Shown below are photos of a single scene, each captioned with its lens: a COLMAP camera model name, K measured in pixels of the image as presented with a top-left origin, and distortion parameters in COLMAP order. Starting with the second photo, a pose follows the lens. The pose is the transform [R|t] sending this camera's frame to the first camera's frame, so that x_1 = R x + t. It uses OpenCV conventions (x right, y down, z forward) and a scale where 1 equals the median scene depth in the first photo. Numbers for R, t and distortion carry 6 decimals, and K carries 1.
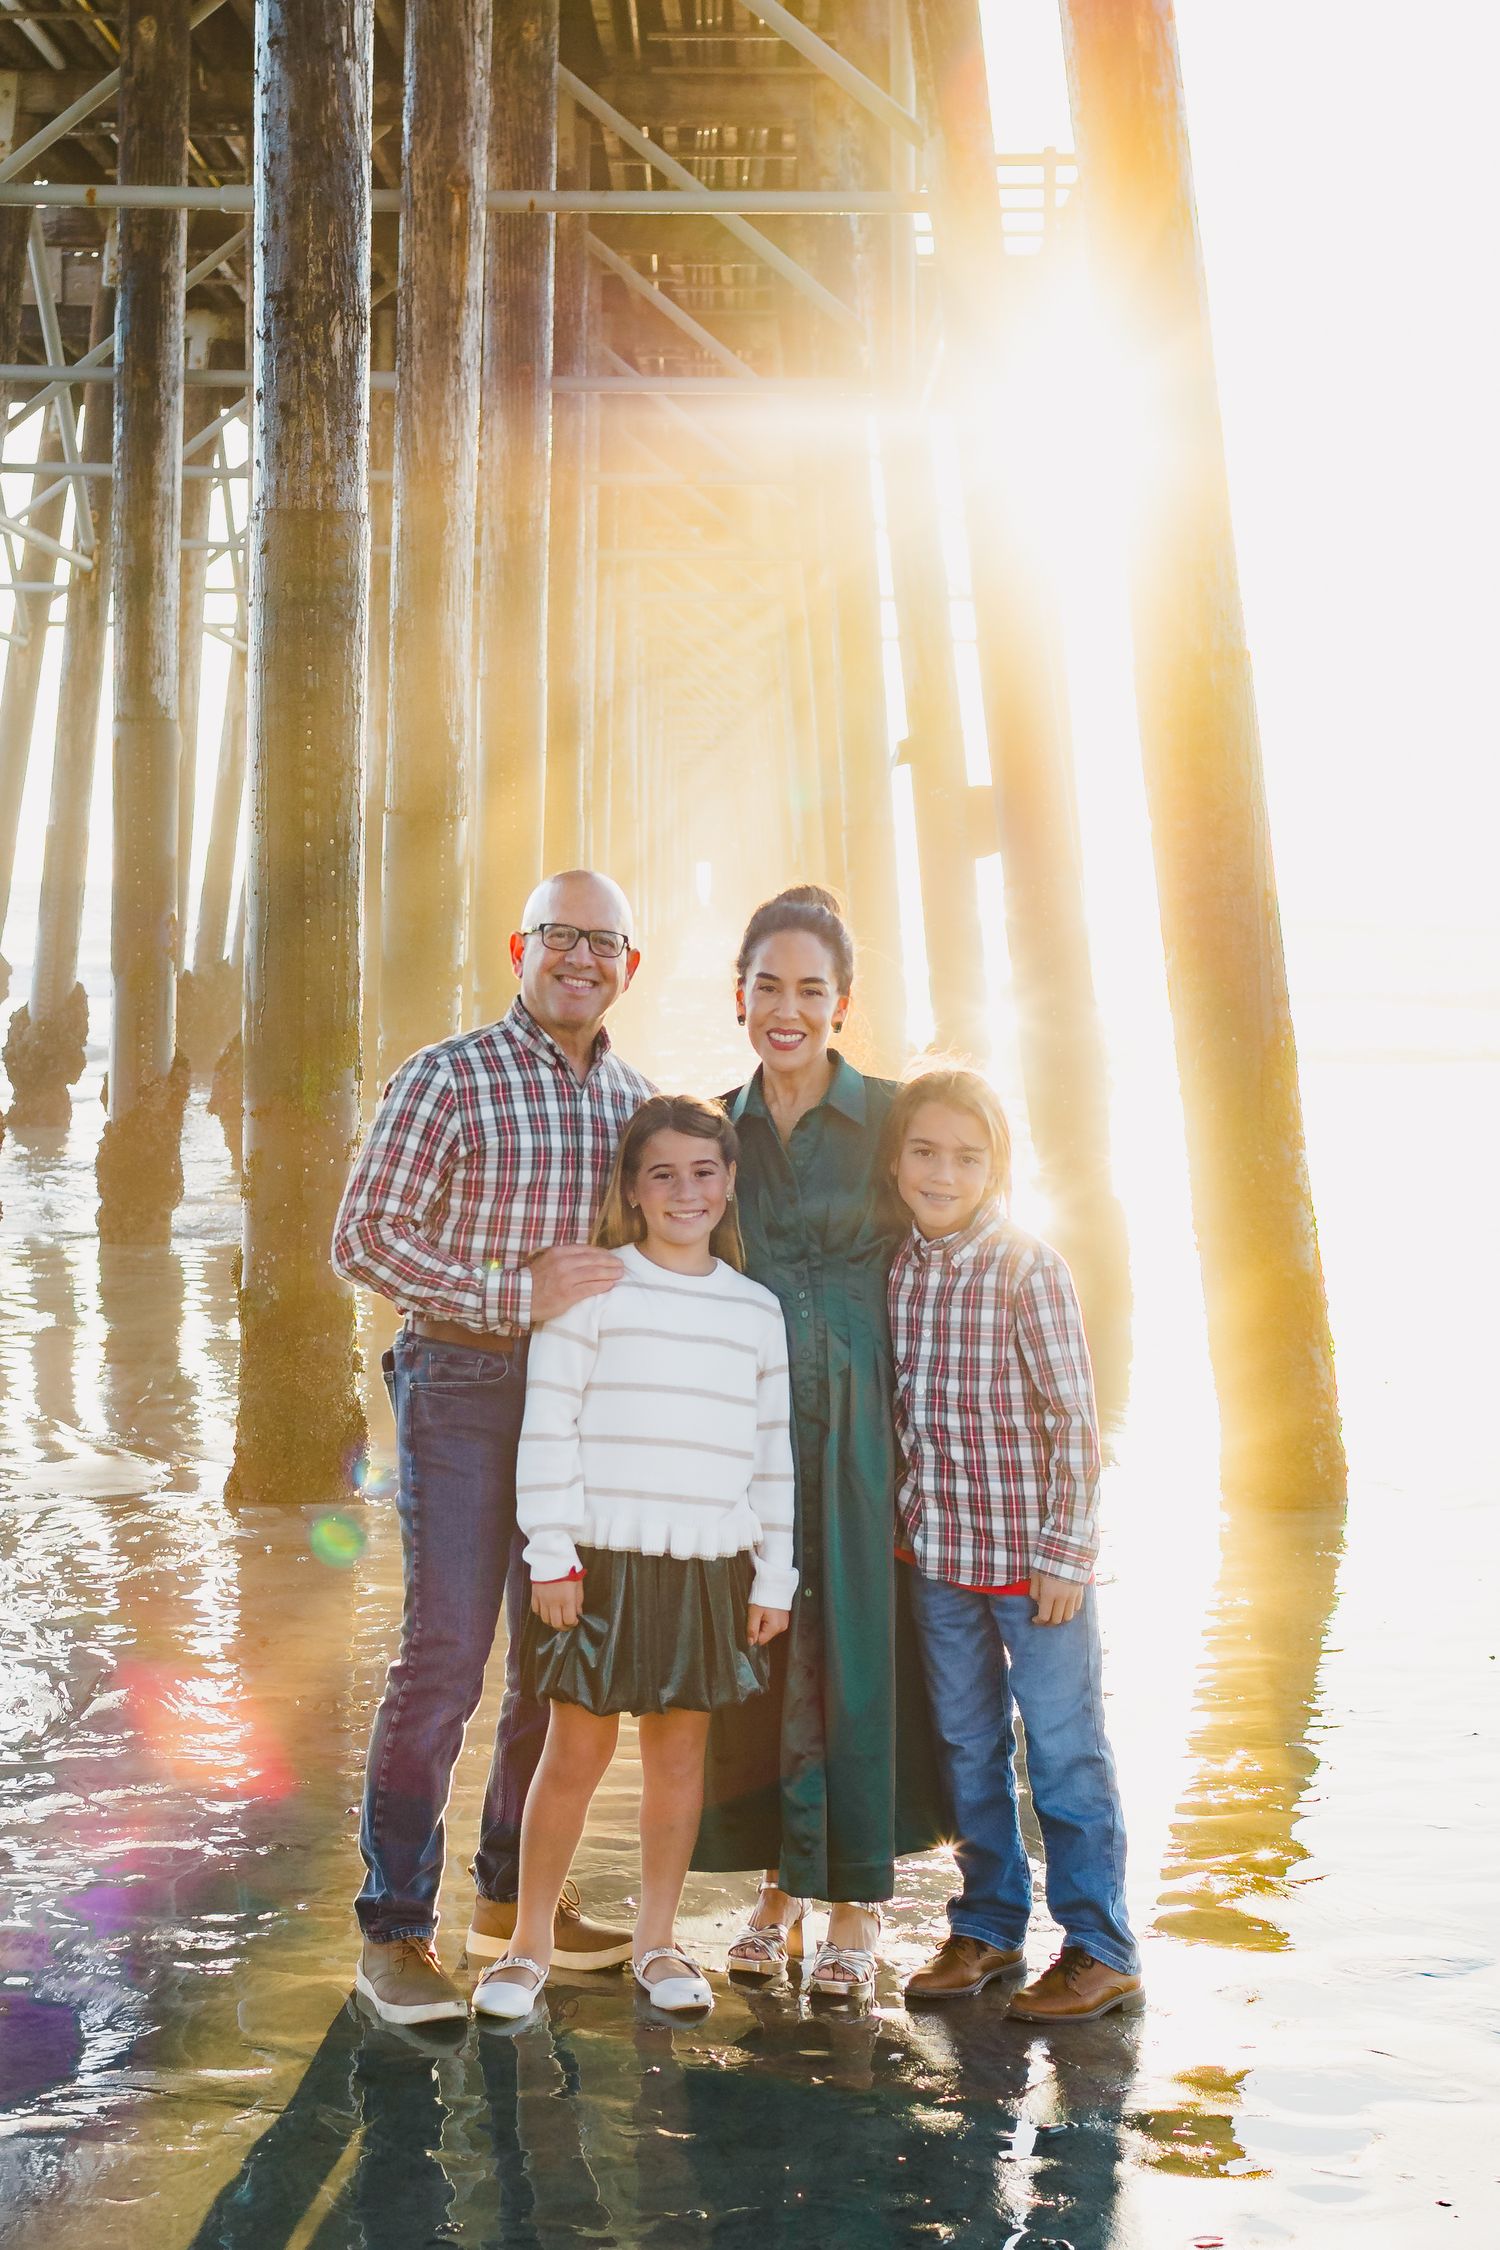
lens RADIAL K [[4666.2, 0, 724.7], [0, 4666.2, 1146.1], [0, 0, 1]] dist [0.347698, 0.000000]
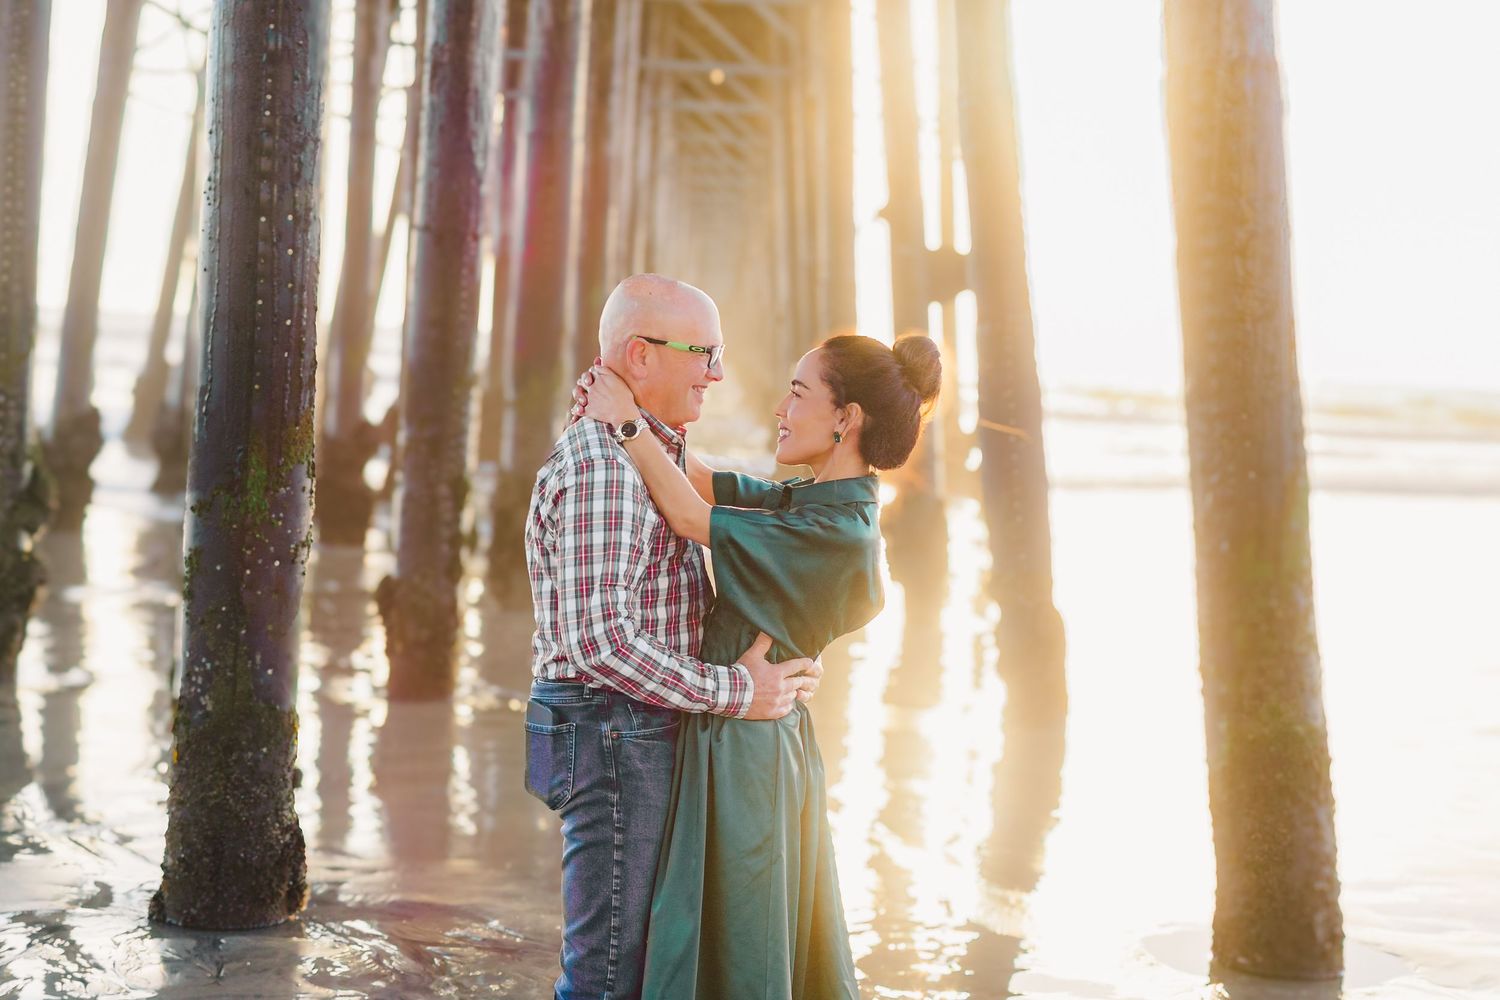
lens RADIAL K [[3110.8, 0, 747.1], [0, 3110.8, 510.0], [0, 0, 1]] dist [0.347698, 0.000000]
pose [[0.998985, 0.044257, 0.008390, 0.003297], [-0.044235, 0.999017, -0.002790, -0.009704], [-0.008505, 0.002417, 0.999961, 0.376468]]
